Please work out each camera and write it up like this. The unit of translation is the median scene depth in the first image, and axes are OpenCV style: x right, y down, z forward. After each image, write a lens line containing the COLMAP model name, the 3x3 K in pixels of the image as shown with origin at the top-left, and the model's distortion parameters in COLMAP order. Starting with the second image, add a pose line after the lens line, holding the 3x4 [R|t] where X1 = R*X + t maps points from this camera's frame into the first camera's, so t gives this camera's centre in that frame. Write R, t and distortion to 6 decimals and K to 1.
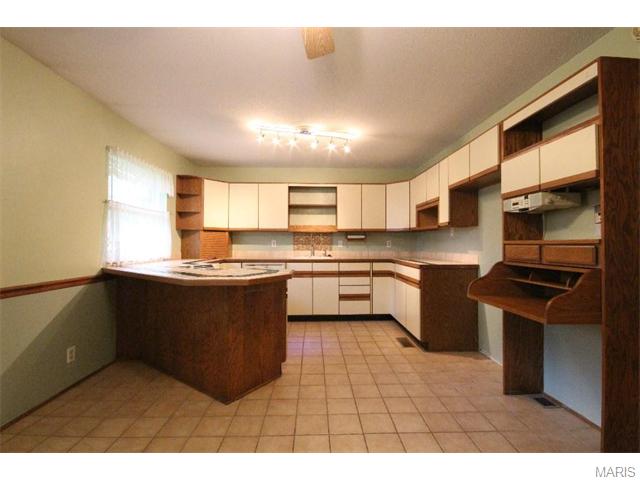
lens RADIAL K [[295.9, 0, 322.4], [0, 295.9, 239.1], [0, 0, 1]] dist [0.001012, 0.000272]
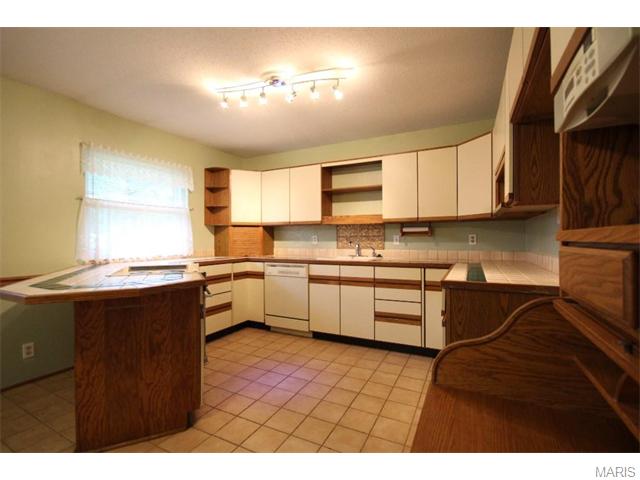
lens RADIAL K [[295.9, 0, 322.9], [0, 295.9, 238.4], [0, 0, 1]] dist [0.001012, 0.000272]
pose [[0.877451, -0.005151, -0.479639, 0.287317], [0.011671, 0.999876, 0.010614, 0.003540], [0.479525, -0.014911, 0.877402, 0.325675]]
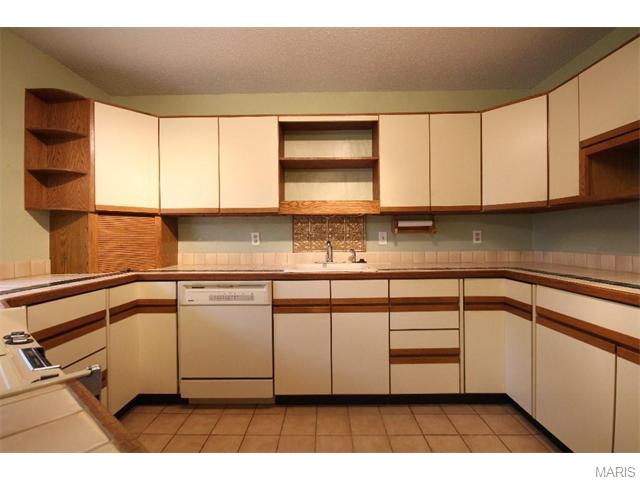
lens RADIAL K [[295.9, 0, 320.3], [0, 295.9, 239.2], [0, 0, 1]] dist [0.001012, 0.000272]
pose [[0.998725, -0.010125, -0.049452, -0.025682], [0.011084, 0.999755, 0.019171, 0.008032], [0.049246, -0.019694, 0.998593, 0.547424]]
